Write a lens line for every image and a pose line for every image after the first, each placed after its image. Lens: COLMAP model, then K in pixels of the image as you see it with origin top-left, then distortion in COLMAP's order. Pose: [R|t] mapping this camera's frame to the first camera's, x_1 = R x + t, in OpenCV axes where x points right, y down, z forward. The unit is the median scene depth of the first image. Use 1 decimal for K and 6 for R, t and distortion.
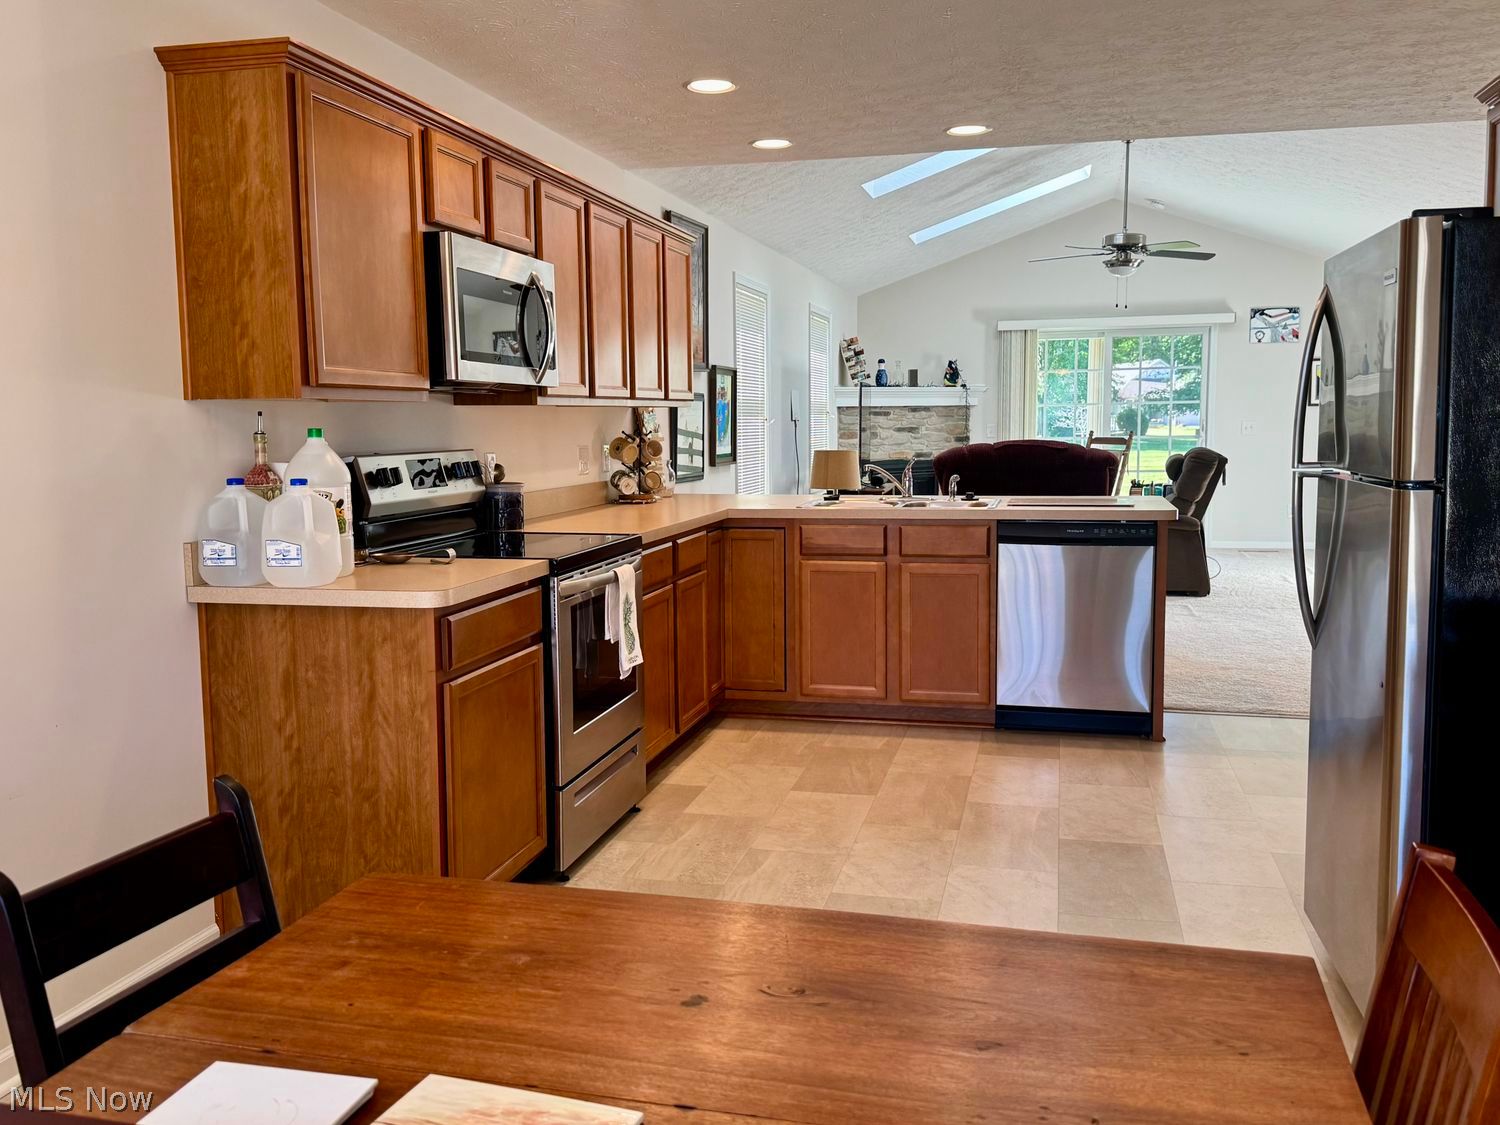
lens RADIAL K [[1297.7, 0, 750.0], [0, 1297.7, 562.5], [0, 0, 1]] dist [0.183534, -0.423170]
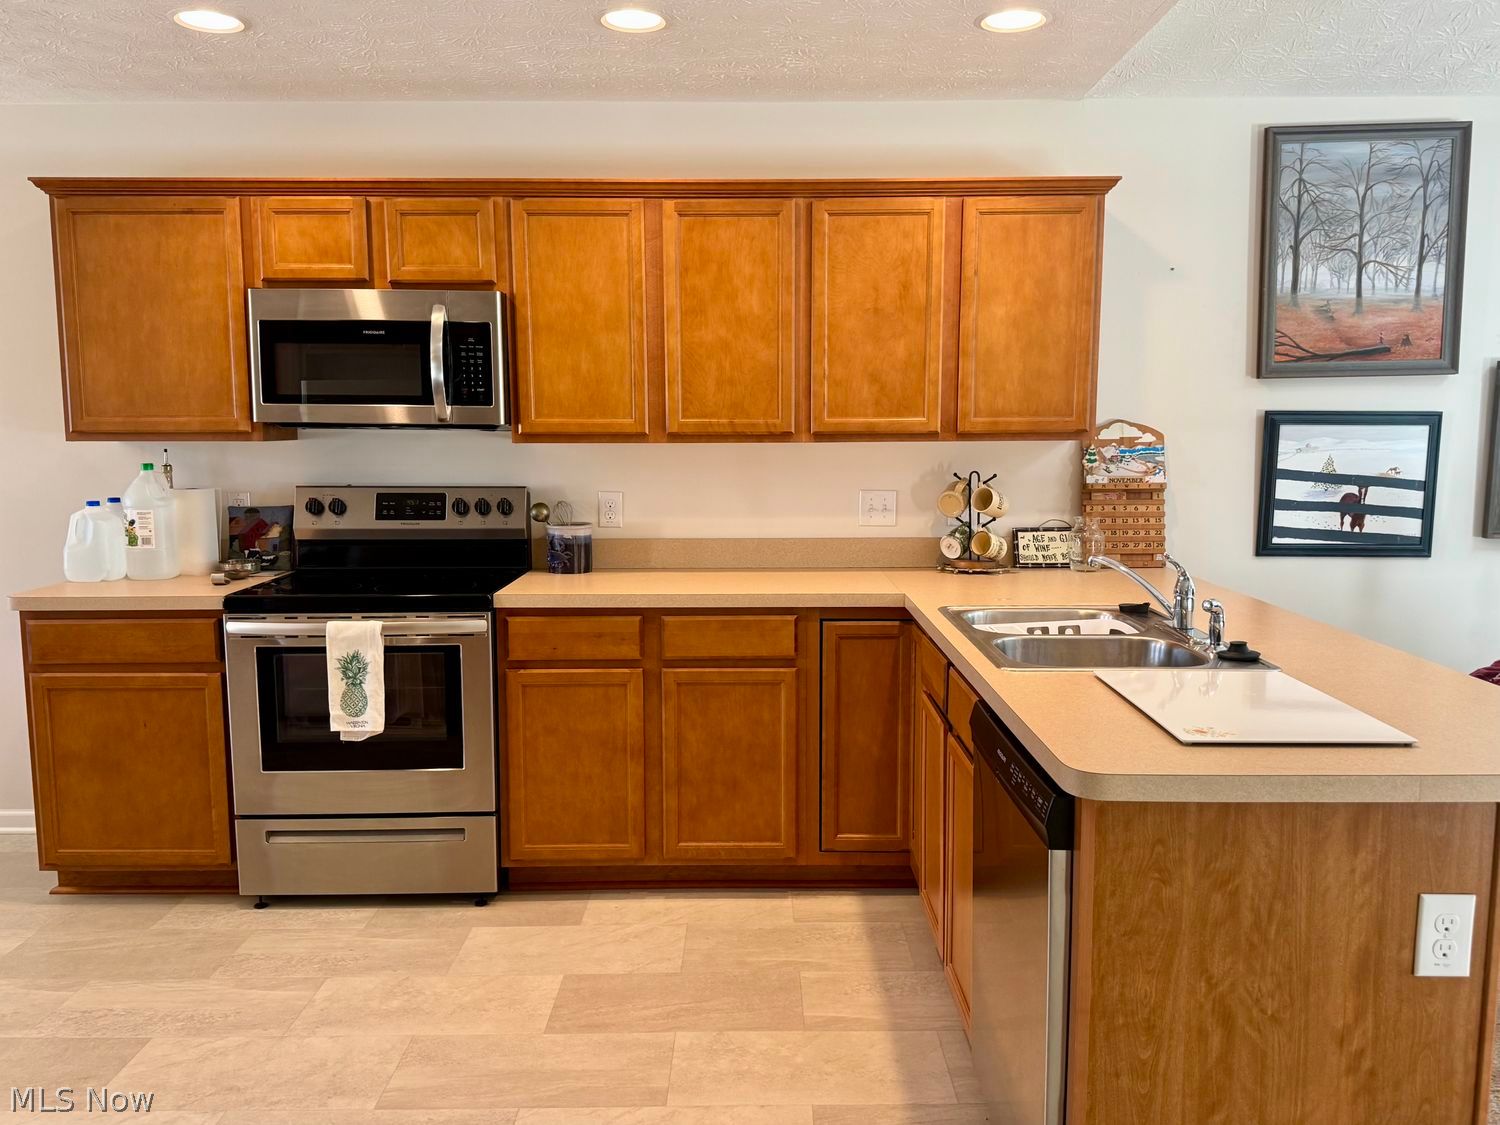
lens RADIAL K [[1200.0, 0, 755.2], [0, 1200.0, 568.7], [0, 0, 1]] dist [0.165714, -0.324806]
pose [[0.232309, 0.127832, -0.964205, 0.579297], [-0.108643, 0.988533, 0.104882, -0.113331], [0.966555, 0.080389, 0.243533, 0.771118]]
